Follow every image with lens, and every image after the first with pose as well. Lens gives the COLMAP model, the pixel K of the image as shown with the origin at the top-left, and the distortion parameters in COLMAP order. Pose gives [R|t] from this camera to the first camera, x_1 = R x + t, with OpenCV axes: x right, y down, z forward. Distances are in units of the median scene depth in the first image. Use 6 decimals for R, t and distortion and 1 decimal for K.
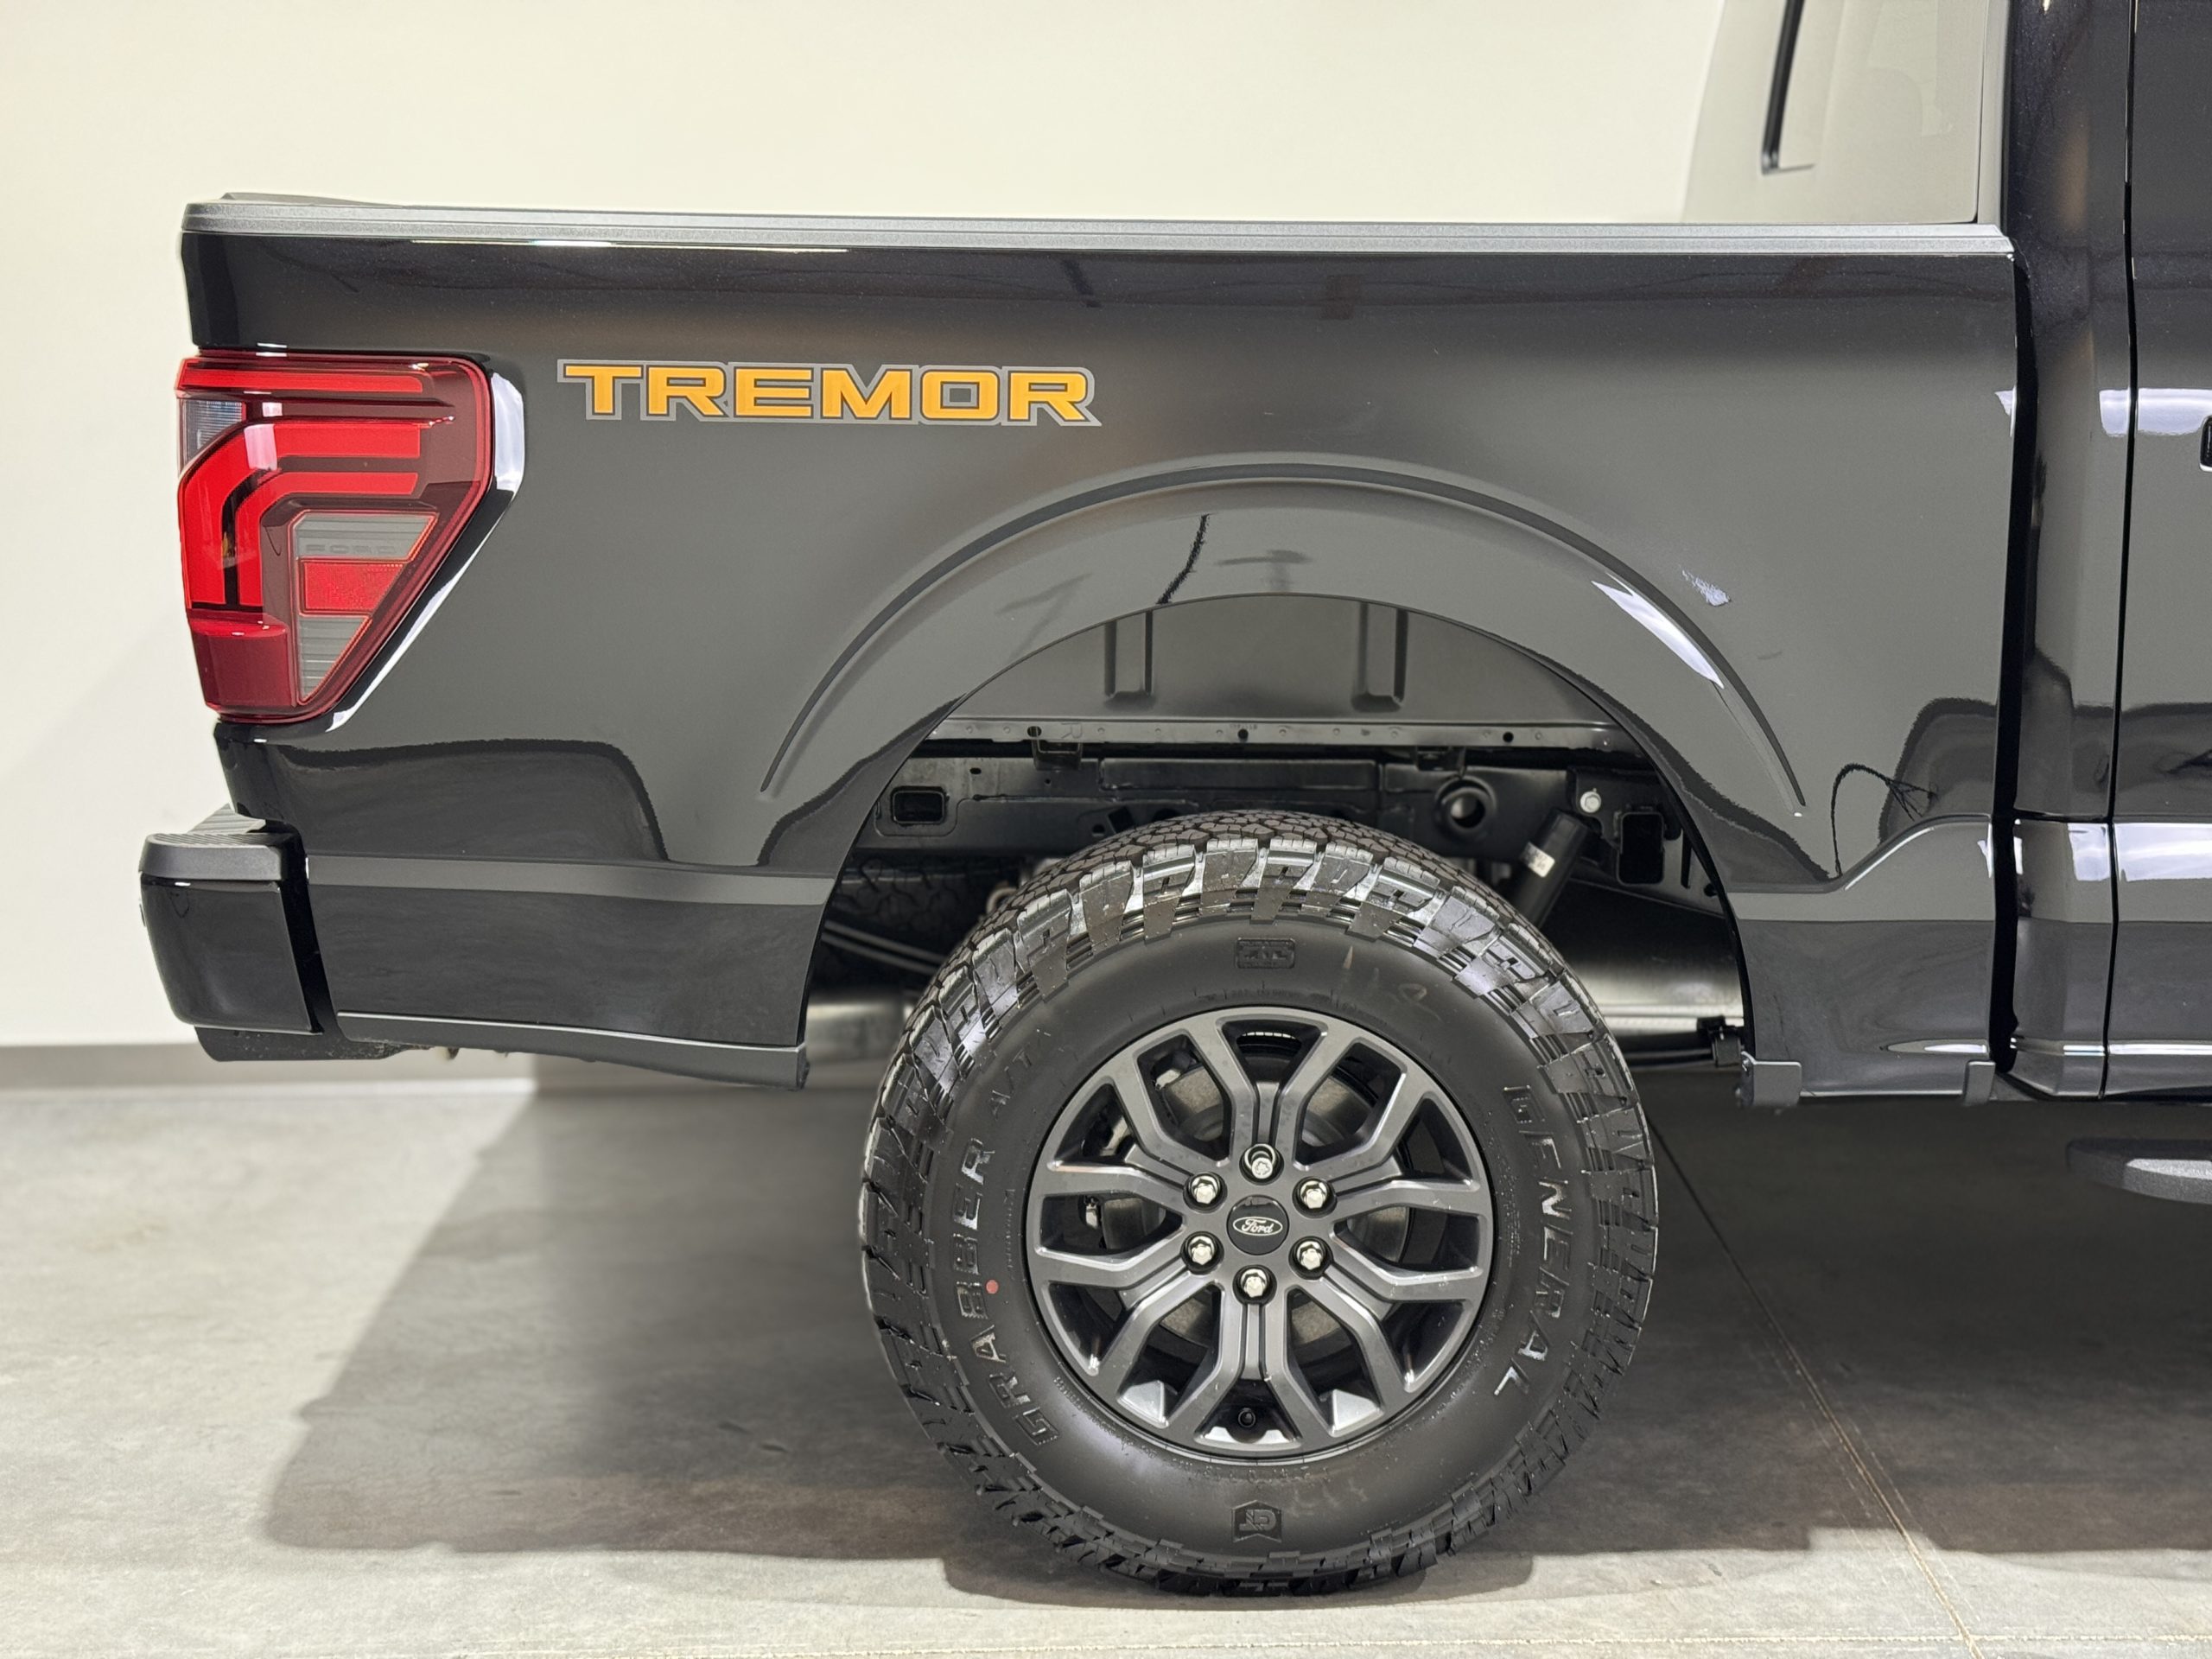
lens RADIAL K [[3078.0, 0, 1108.6], [0, 3078.0, 835.7], [0, 0, 1]] dist [0.109055, 0.000000]
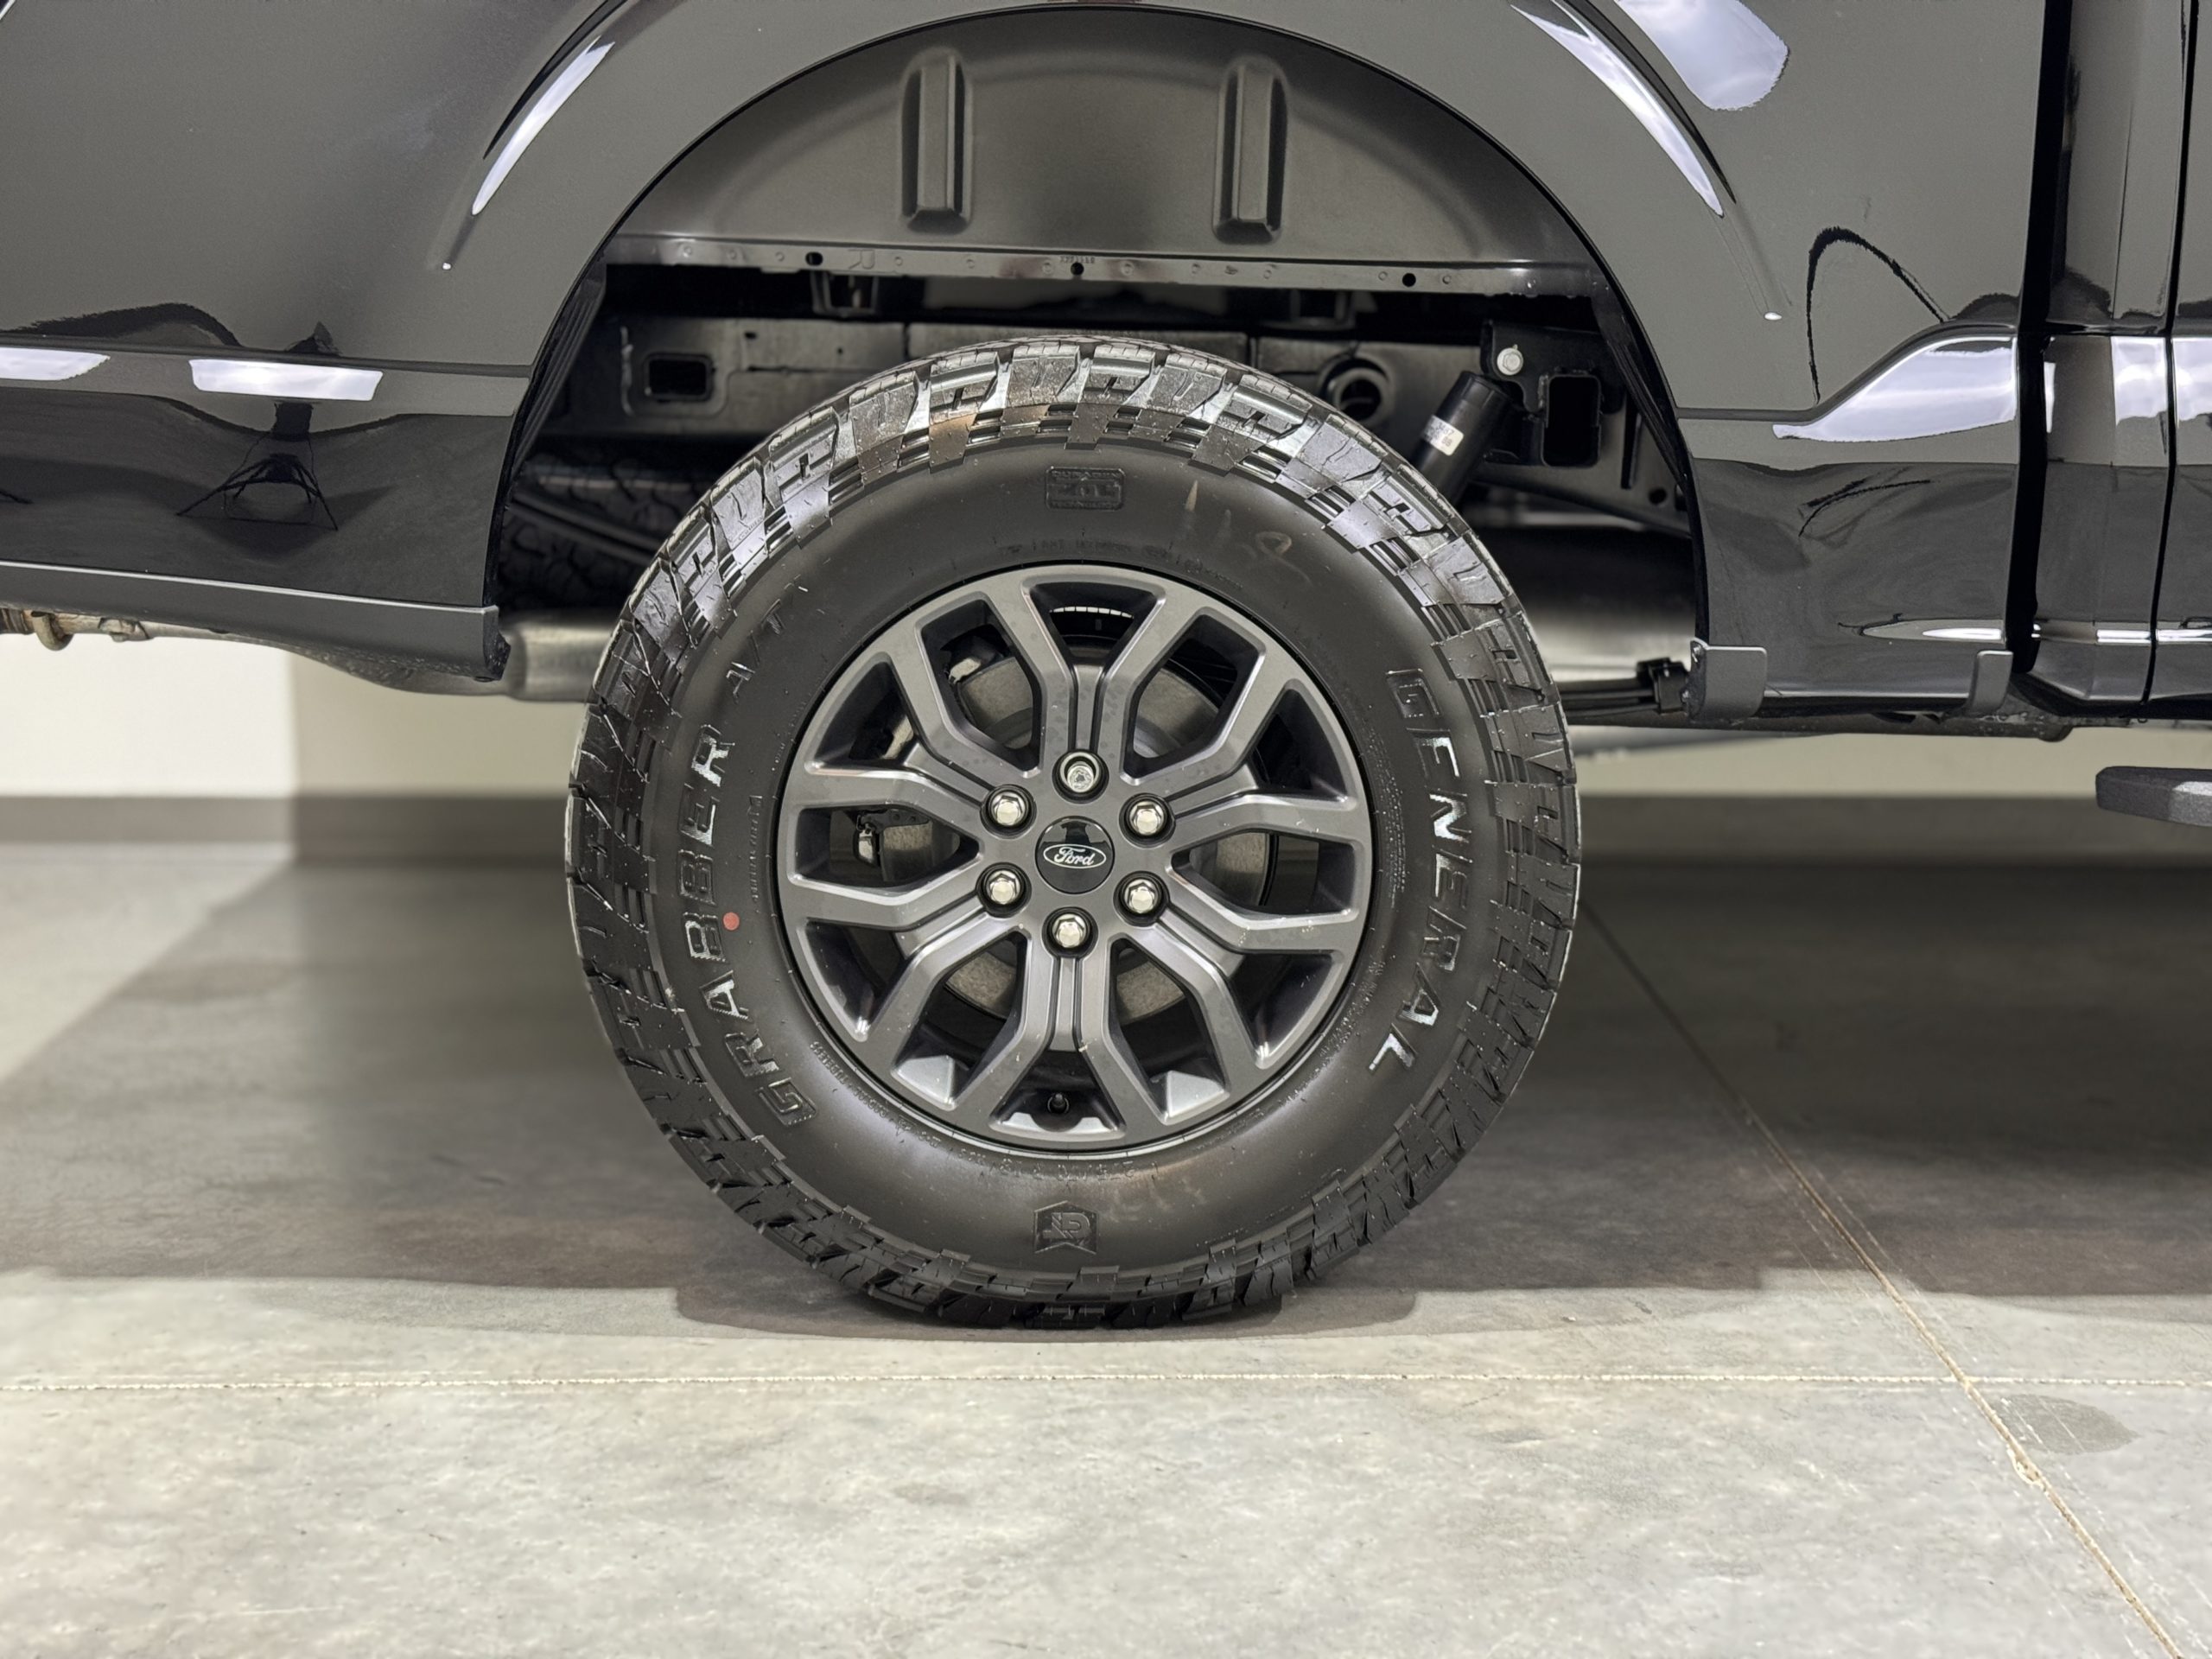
lens RADIAL K [[3078.0, 0, 1101.7], [0, 3078.0, 824.6], [0, 0, 1]] dist [0.109055, 0.000000]
pose [[0.999713, 0.018808, 0.014829, 0.043531], [-0.018671, 0.999782, -0.009322, 0.125760], [-0.015001, 0.009042, 0.999847, 0.214664]]
